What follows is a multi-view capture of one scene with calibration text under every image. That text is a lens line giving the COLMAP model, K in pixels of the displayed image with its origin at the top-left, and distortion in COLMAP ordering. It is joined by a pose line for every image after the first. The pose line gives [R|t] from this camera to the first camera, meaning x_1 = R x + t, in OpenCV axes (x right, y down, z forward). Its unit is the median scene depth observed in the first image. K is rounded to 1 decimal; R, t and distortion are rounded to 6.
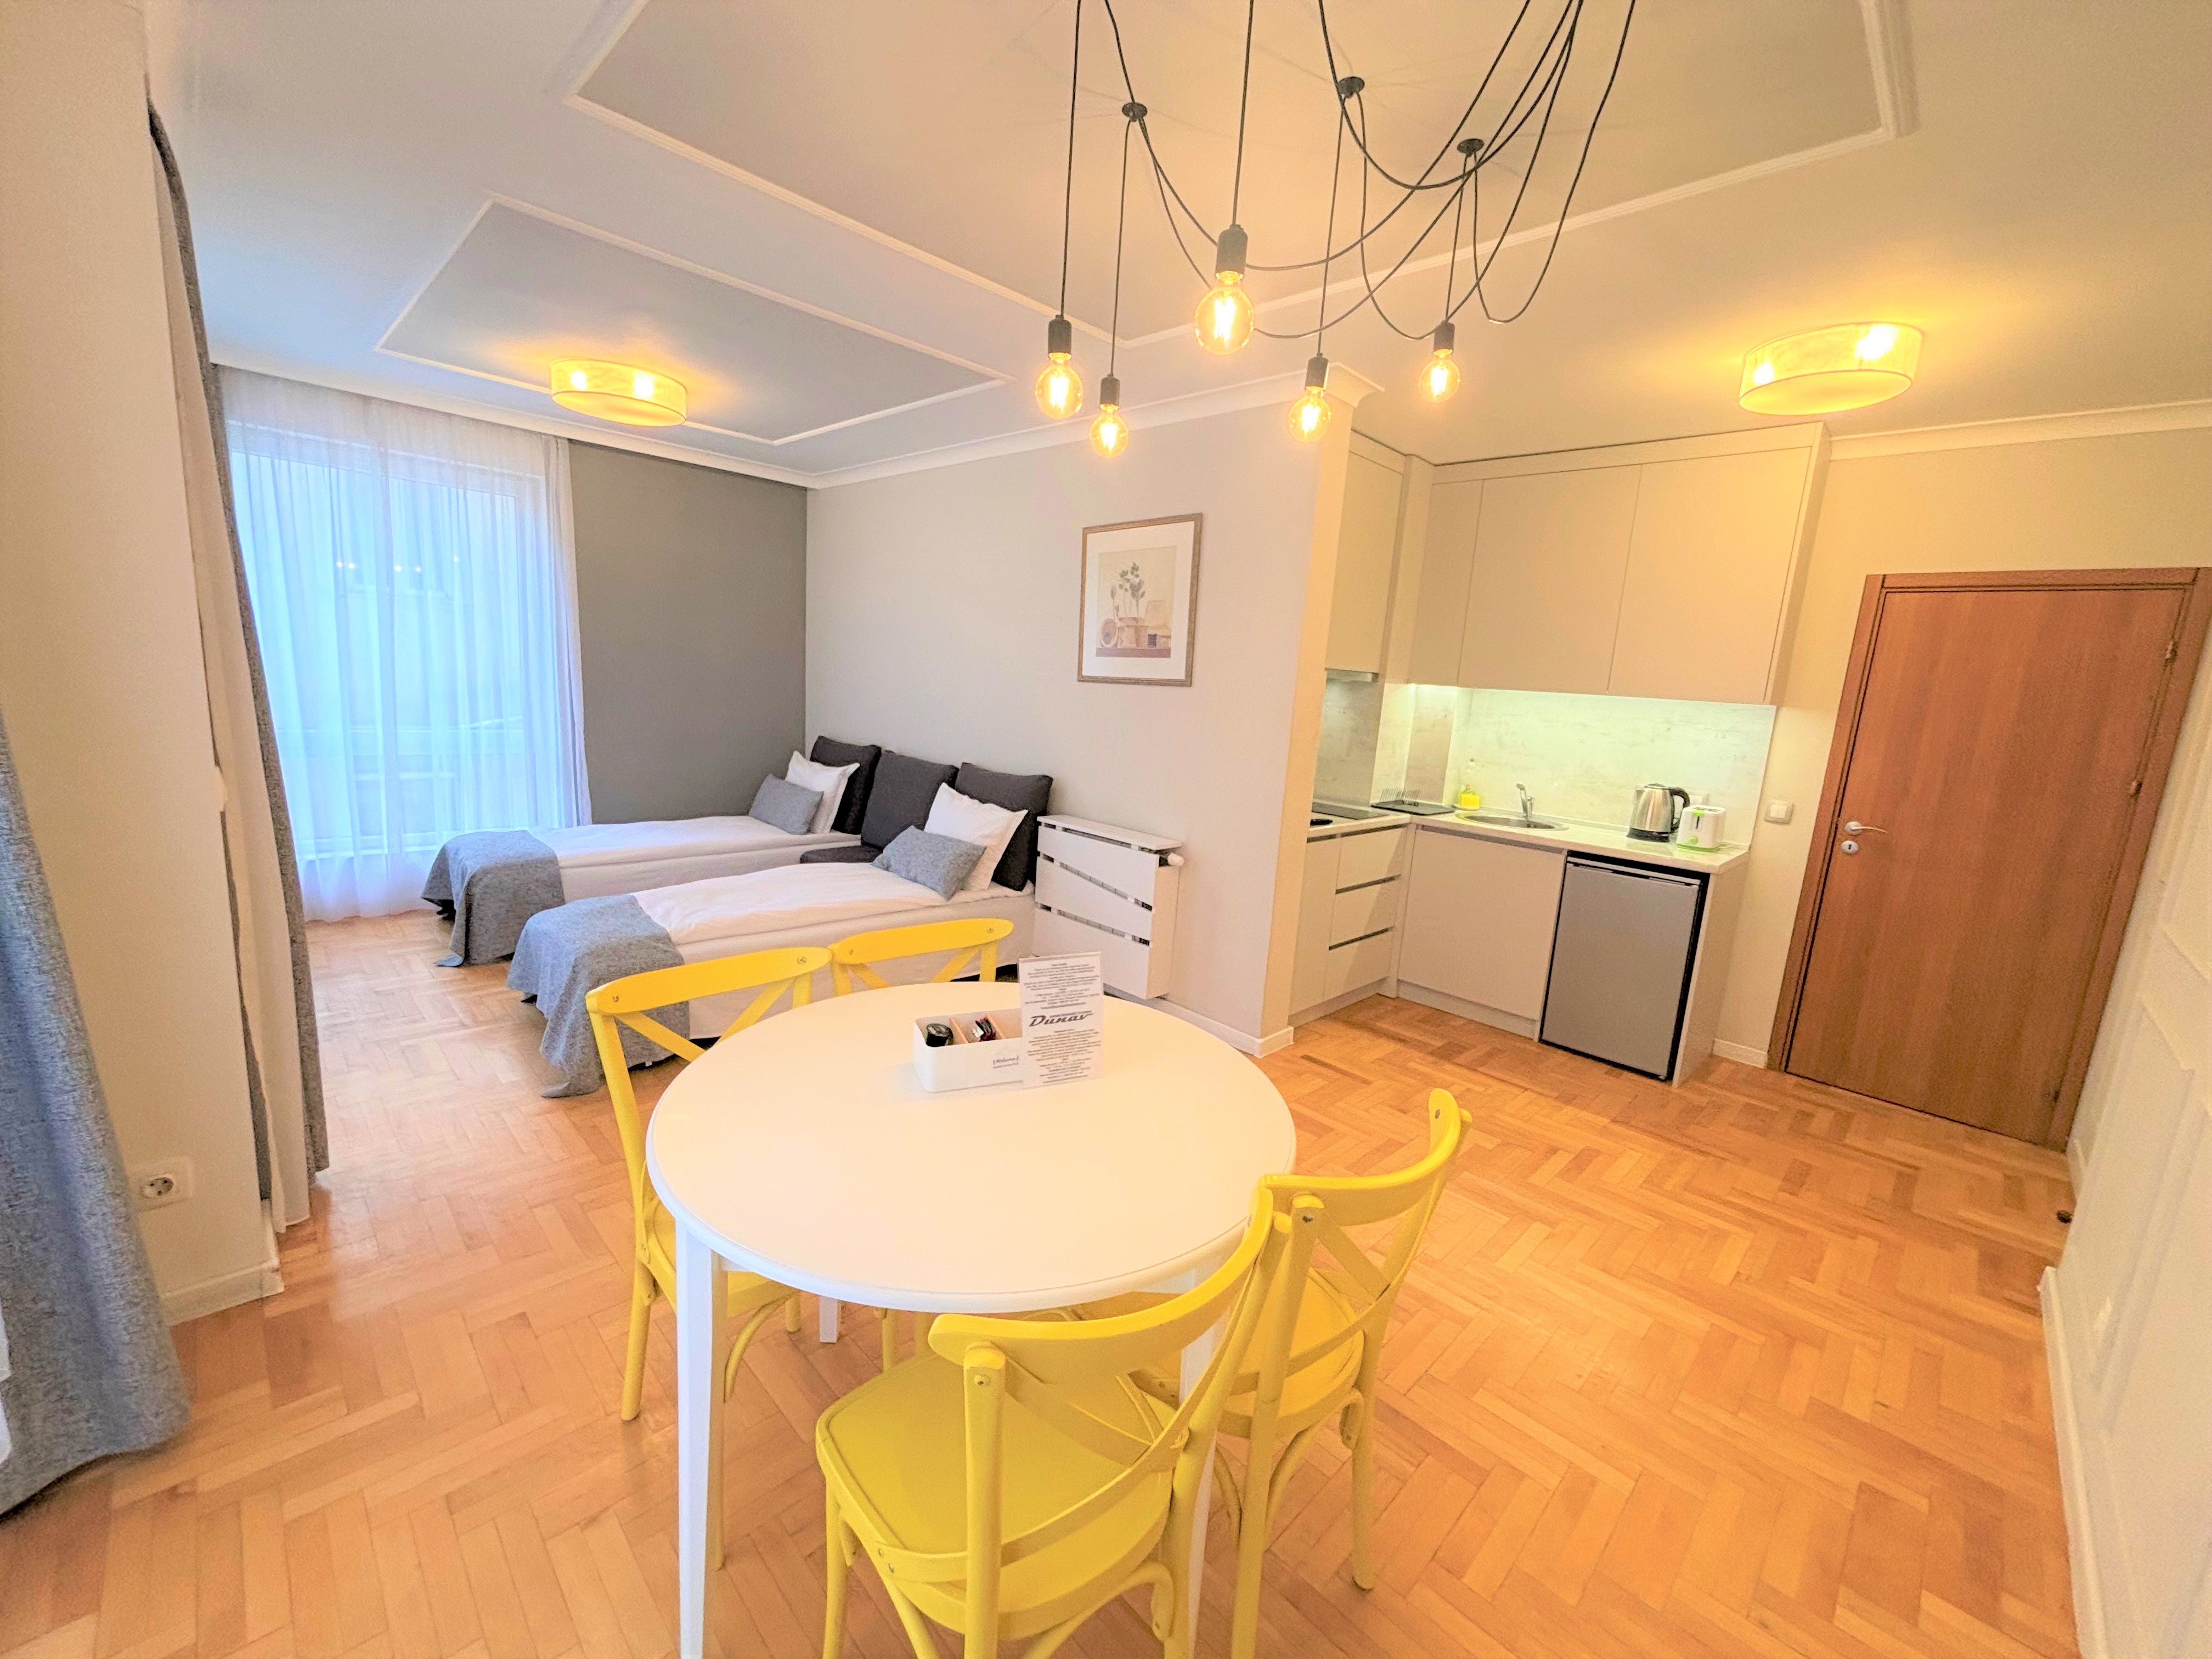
lens RADIAL K [[892.4, 0, 1102.9], [0, 892.4, 833.9], [0, 0, 1]] dist [0.000327, 0.000185]
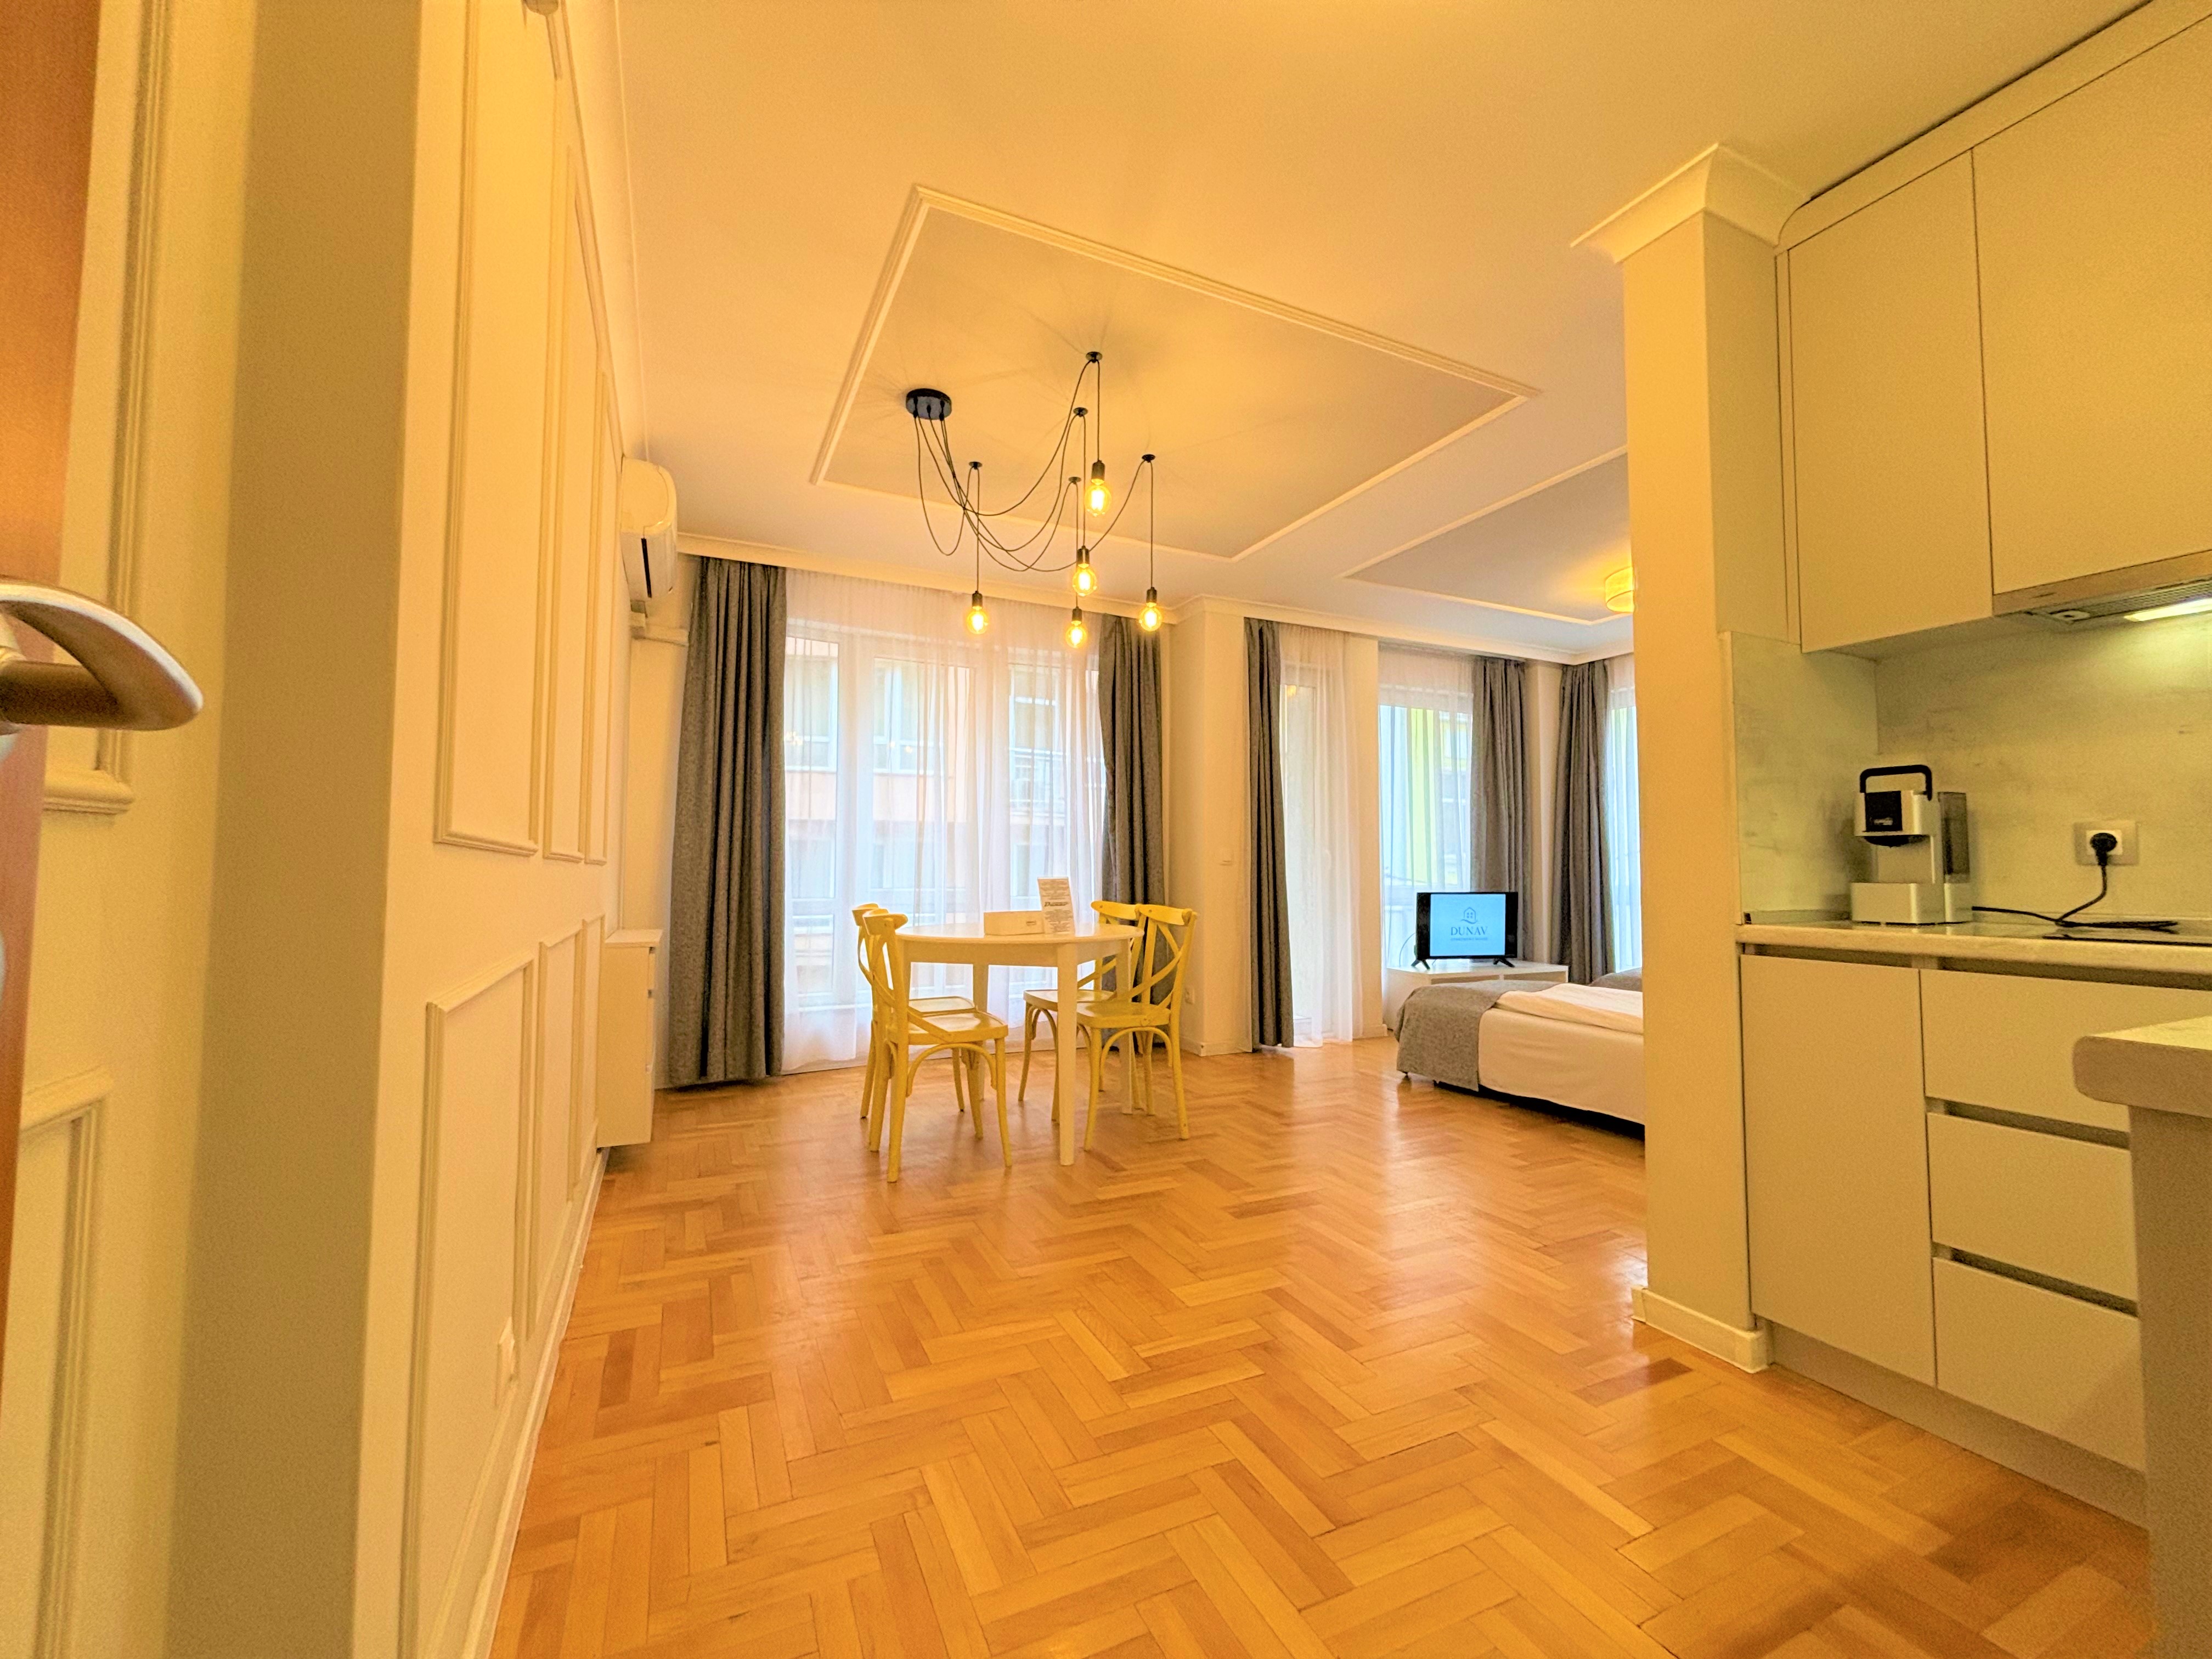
lens RADIAL K [[892.4, 0, 1098.4], [0, 892.4, 825.6], [0, 0, 1]] dist [0.000327, 0.000185]
pose [[-0.333692, -0.112140, -0.935988, 1.099777], [-0.184942, 0.981392, -0.051645, 0.043621], [0.924362, 0.155870, -0.348222, 1.058862]]
